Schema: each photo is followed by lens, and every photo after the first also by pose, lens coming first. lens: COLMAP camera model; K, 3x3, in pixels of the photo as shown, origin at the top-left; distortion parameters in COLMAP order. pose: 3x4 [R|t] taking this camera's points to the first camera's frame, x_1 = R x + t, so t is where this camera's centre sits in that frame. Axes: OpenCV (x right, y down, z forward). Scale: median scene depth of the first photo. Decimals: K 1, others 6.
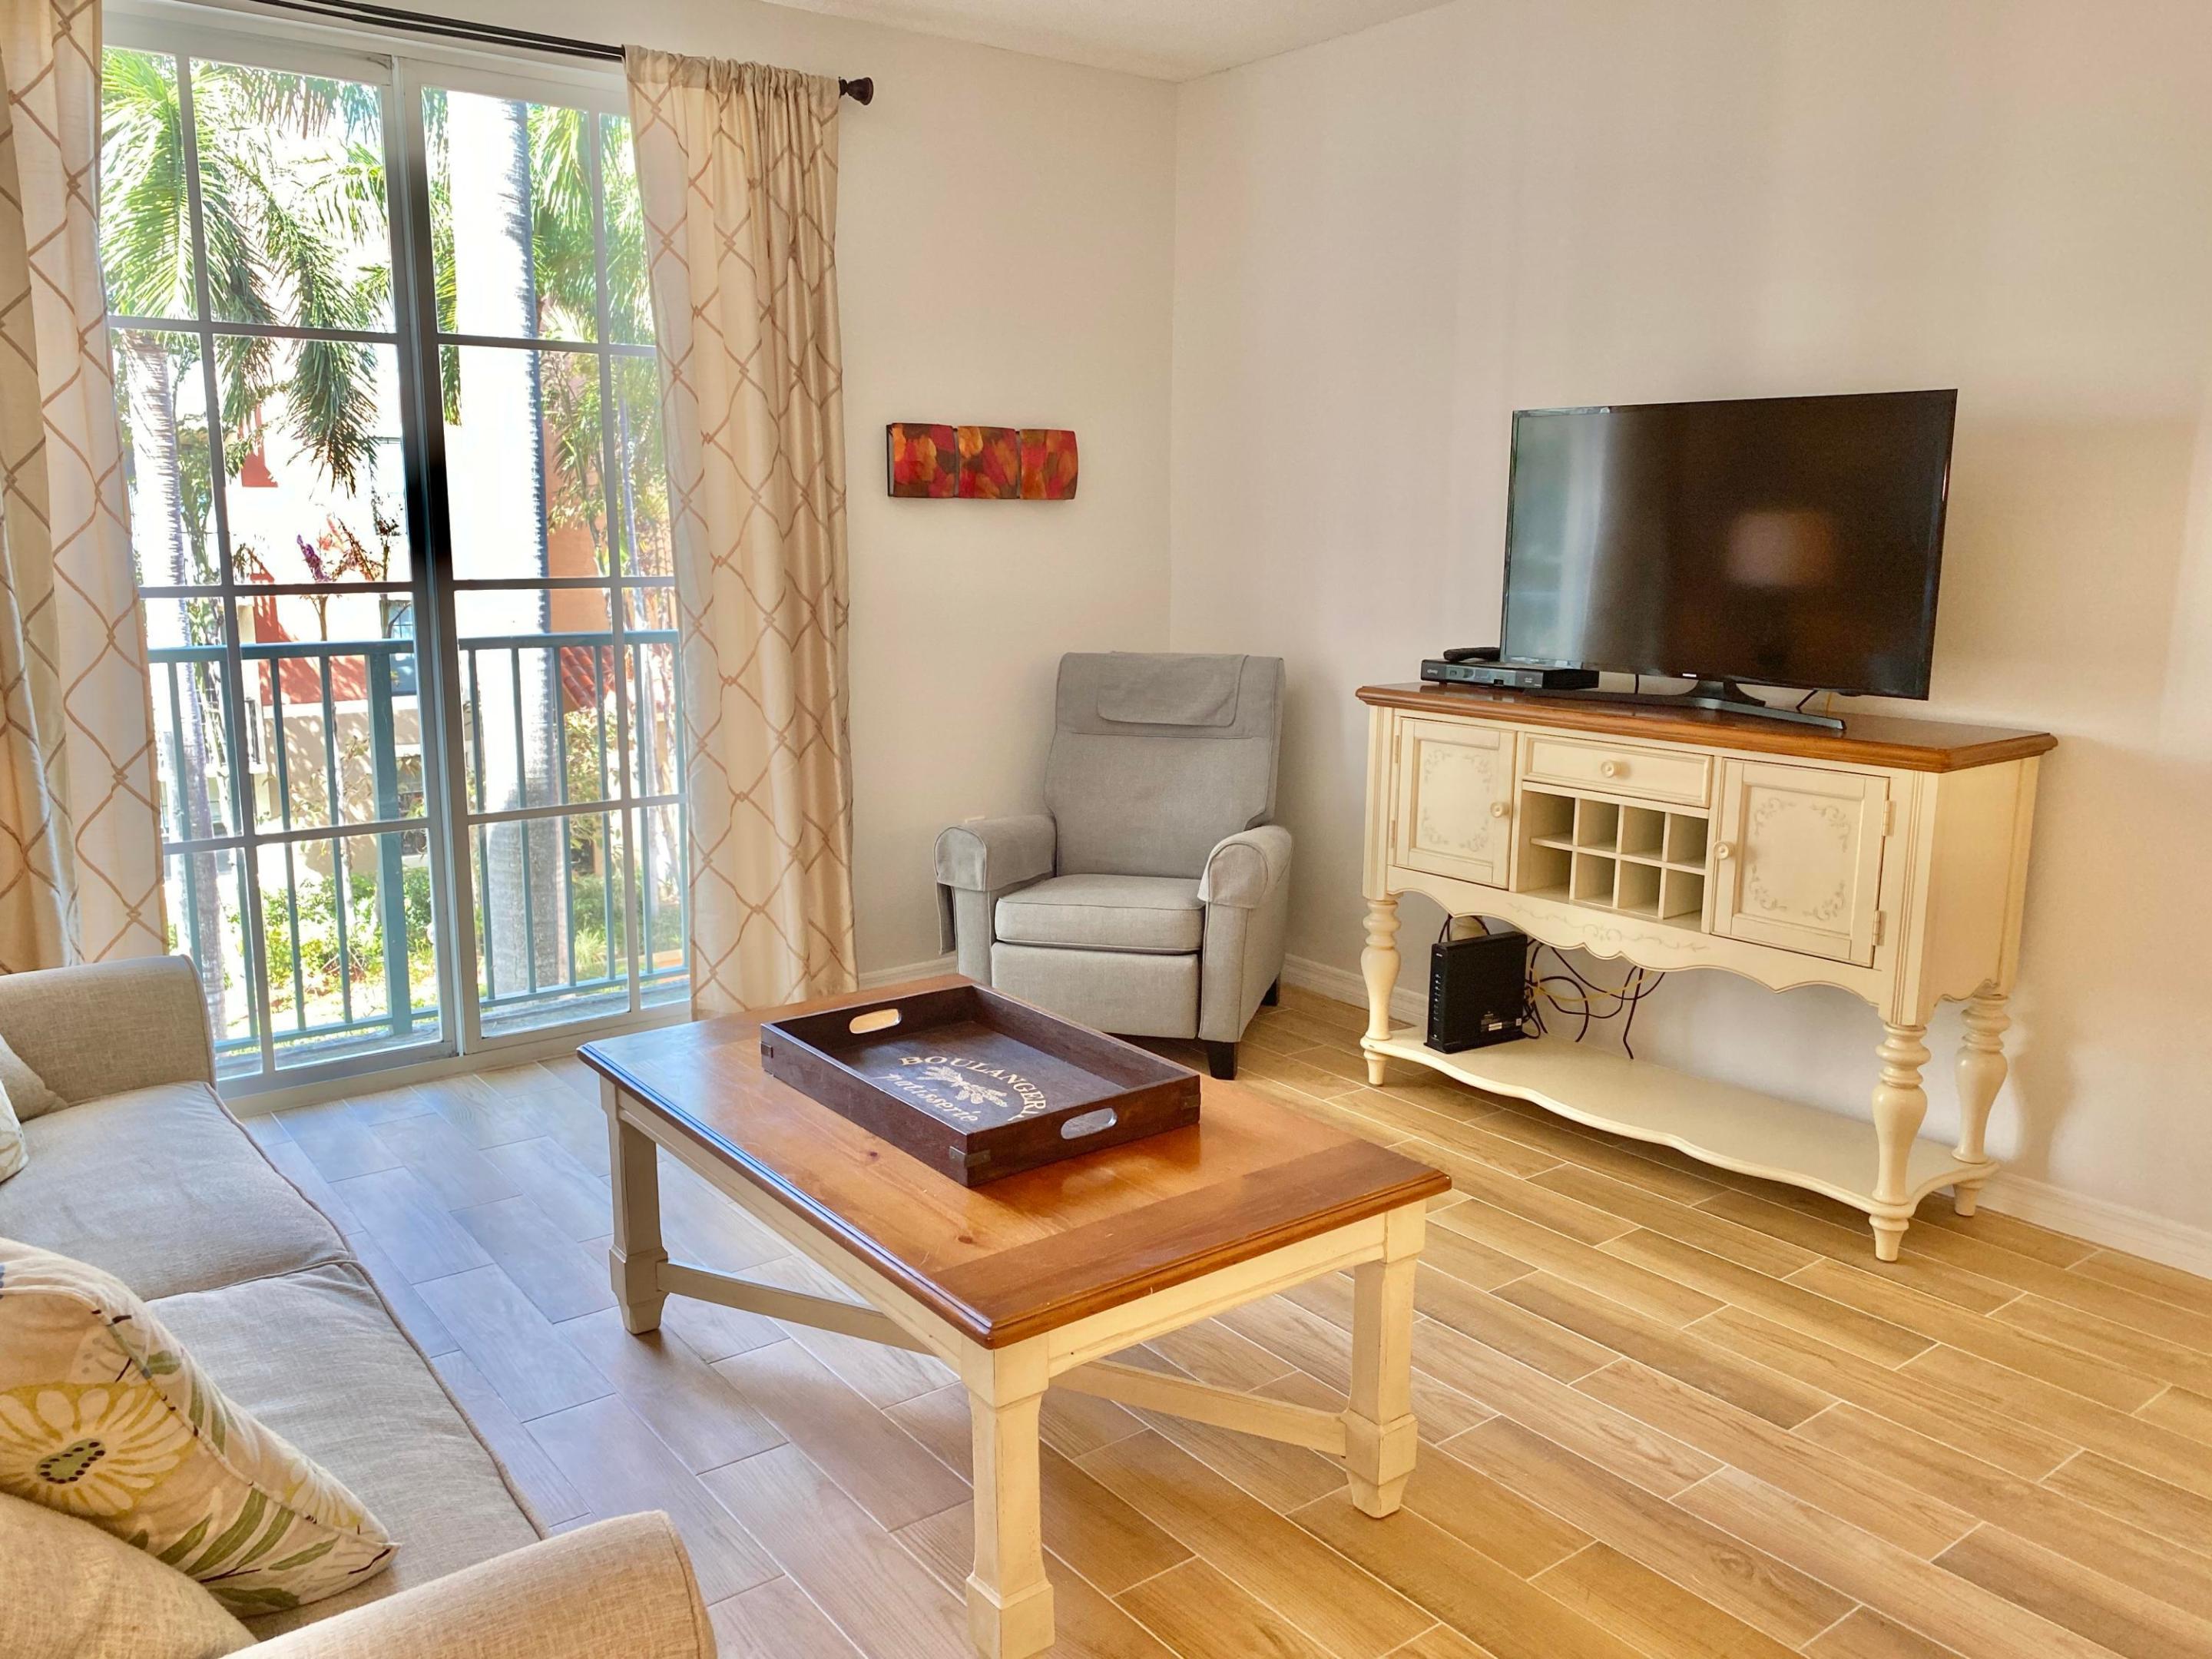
lens RADIAL K [[1690.6, 0, 1105.9], [0, 1690.6, 801.9], [0, 0, 1]] dist [0.046282, -0.057602]
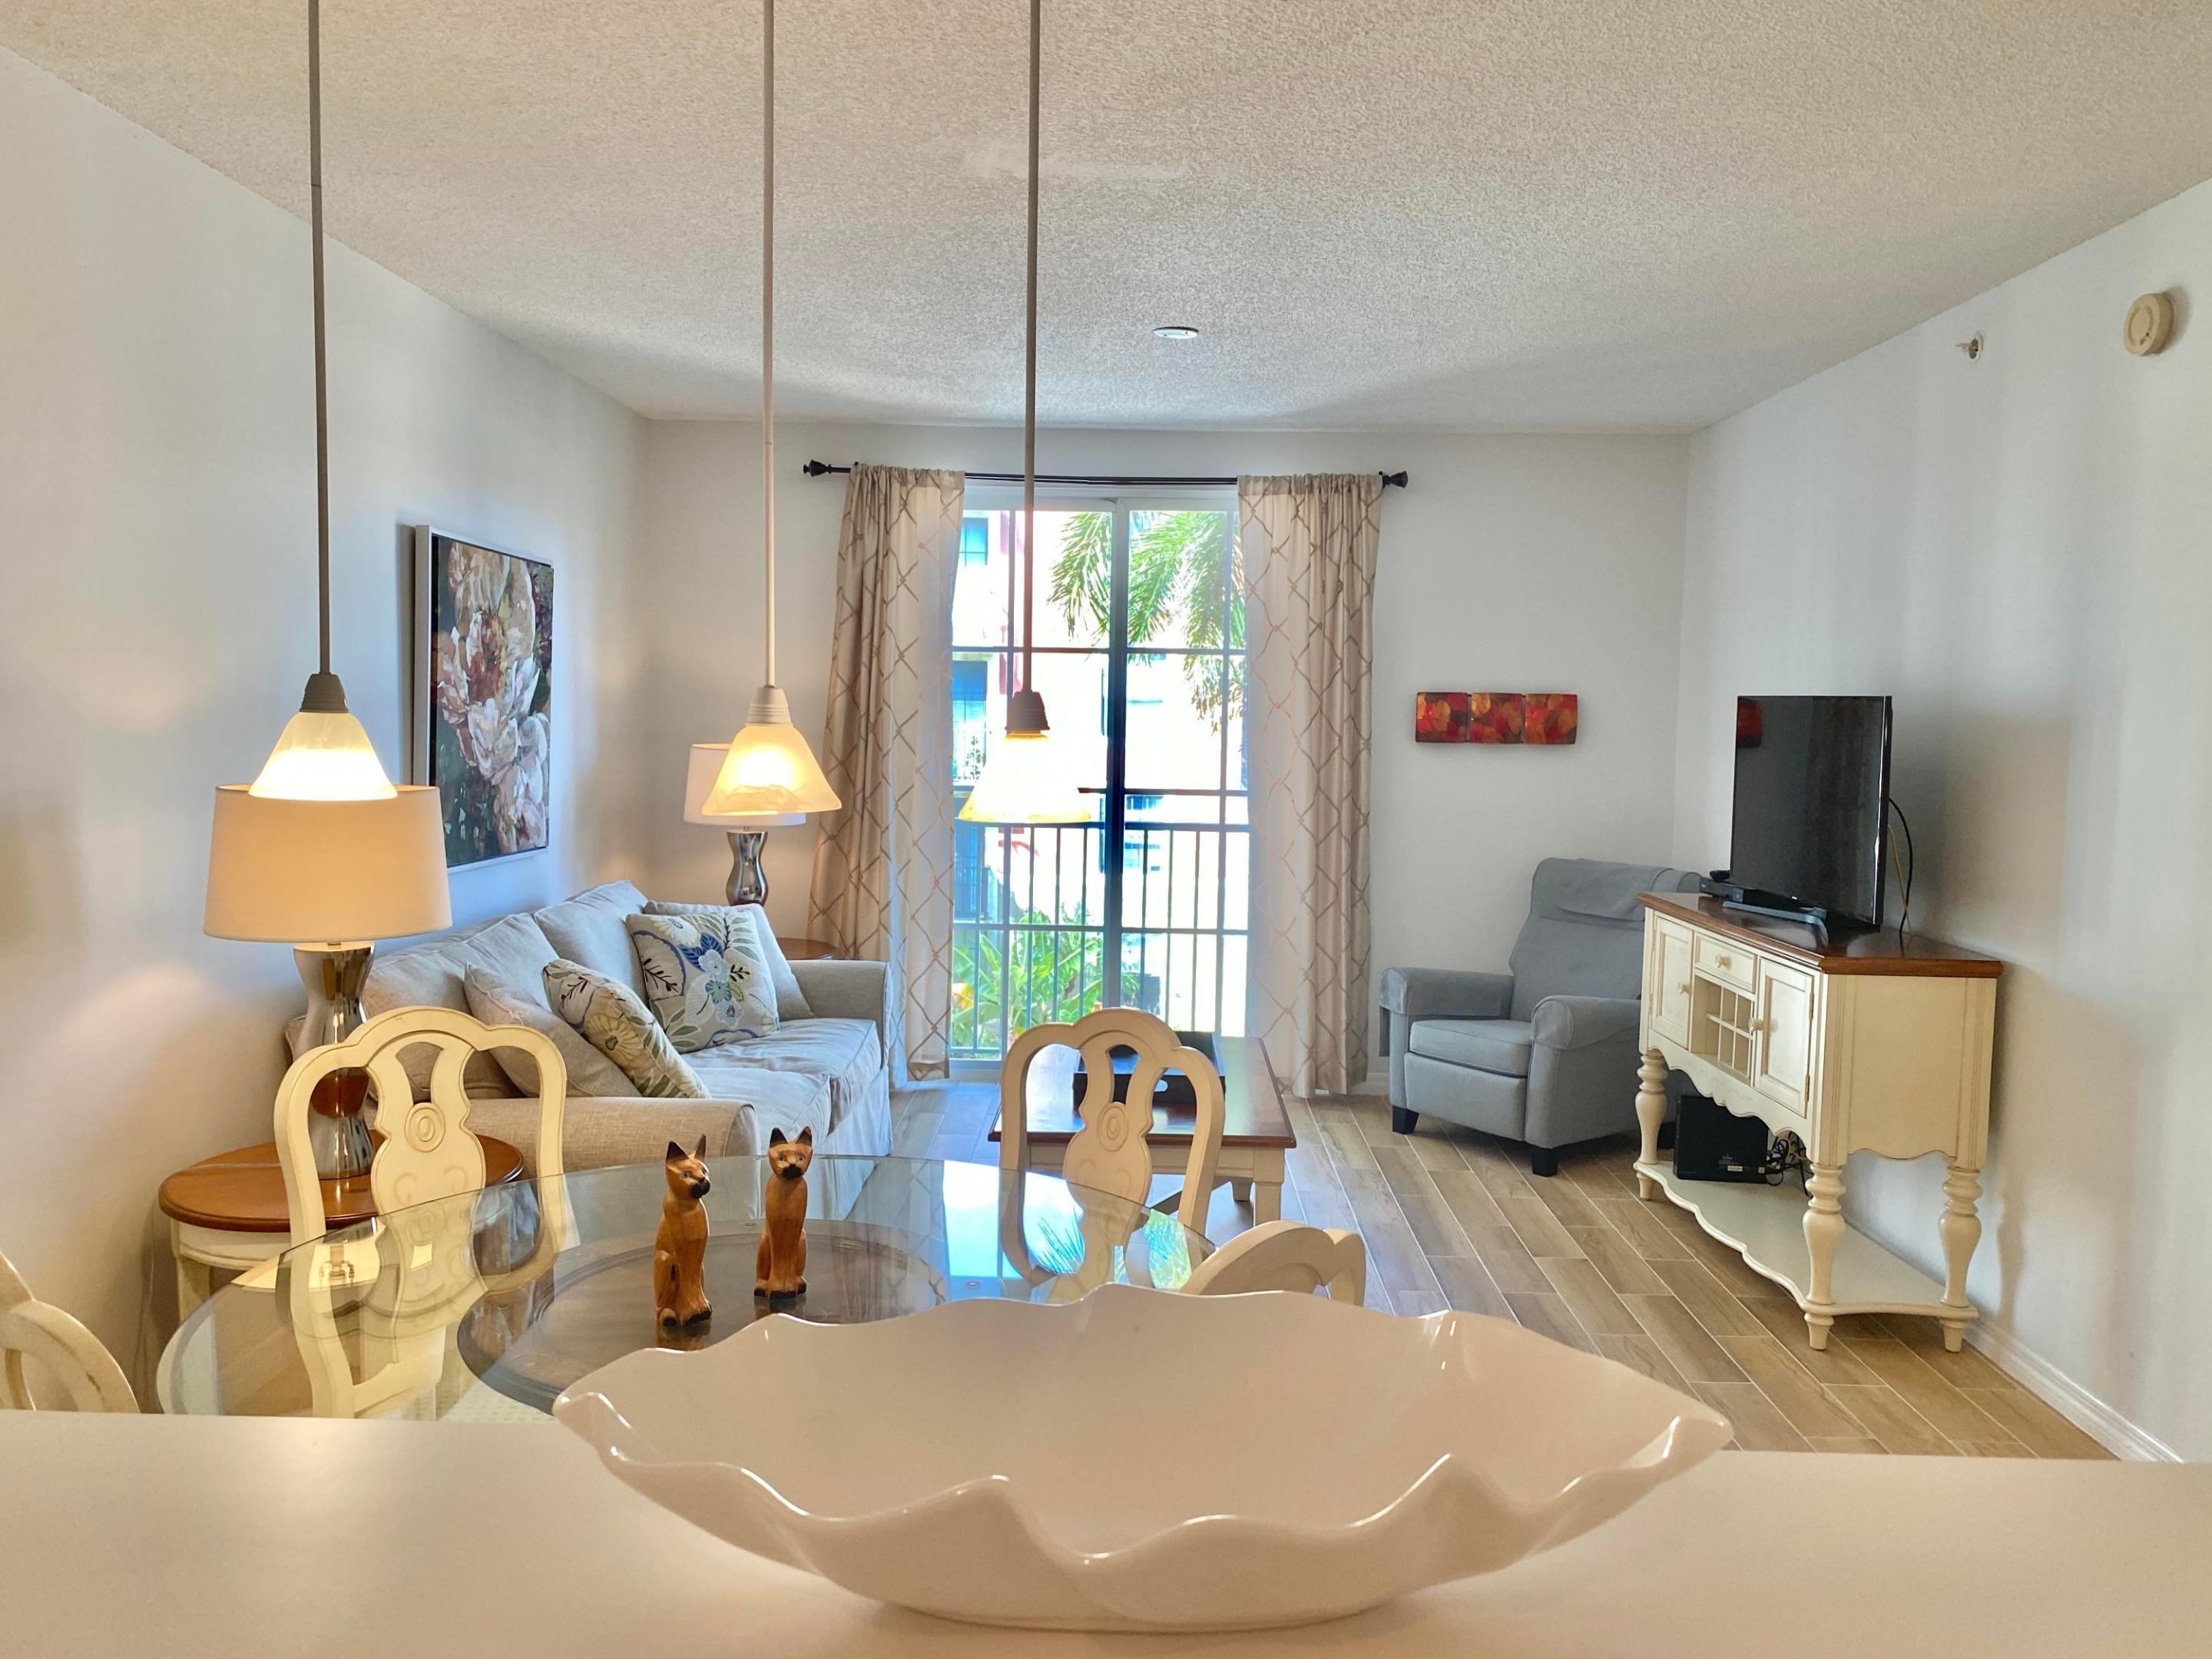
lens RADIAL K [[1690.6, 0, 1114.8], [0, 1690.6, 808.0], [0, 0, 1]] dist [0.046282, -0.057602]
pose [[0.781345, 0.047325, -0.622302, 0.647029], [-0.118642, 0.990201, -0.073661, 0.014415], [0.612718, 0.131385, 0.779304, -0.311767]]
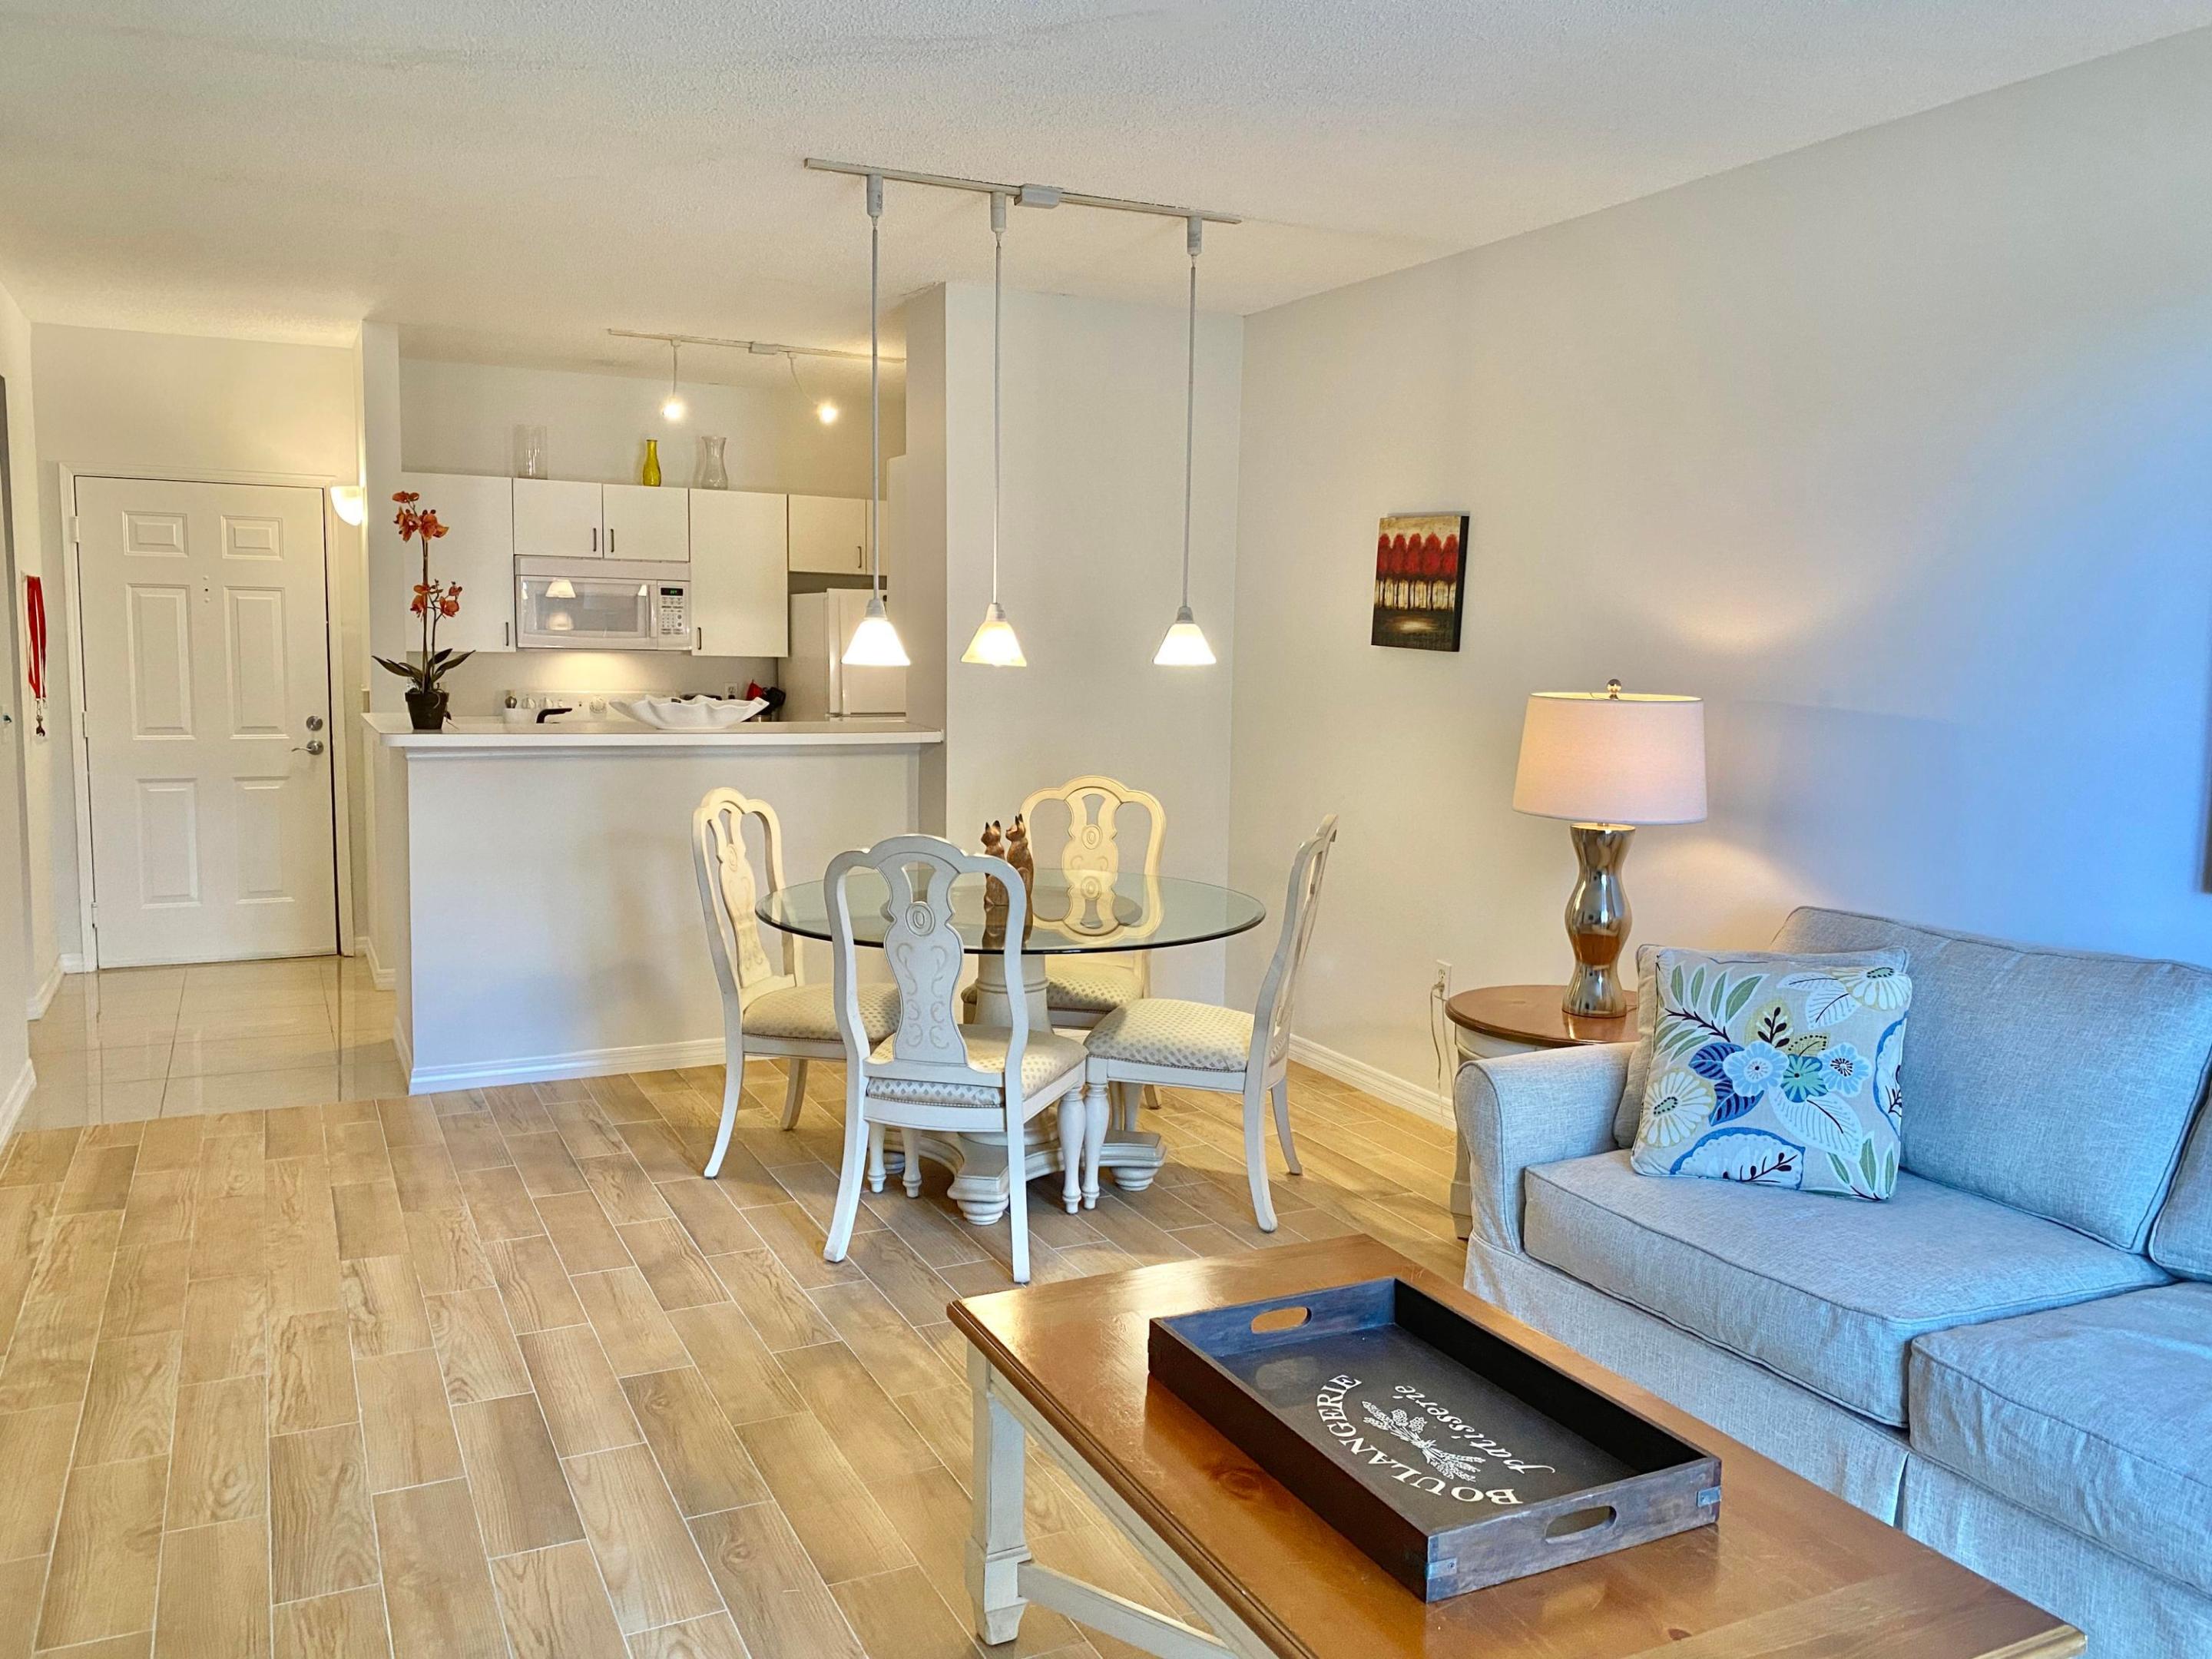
lens RADIAL K [[1690.6, 0, 1104.6], [0, 1690.6, 806.3], [0, 0, 1]] dist [0.046282, -0.057602]
pose [[-0.980916, -0.042237, 0.189789, -0.049701], [0.009541, 0.964487, 0.263956, -0.209810], [-0.194198, 0.260730, -0.945678, 1.085451]]
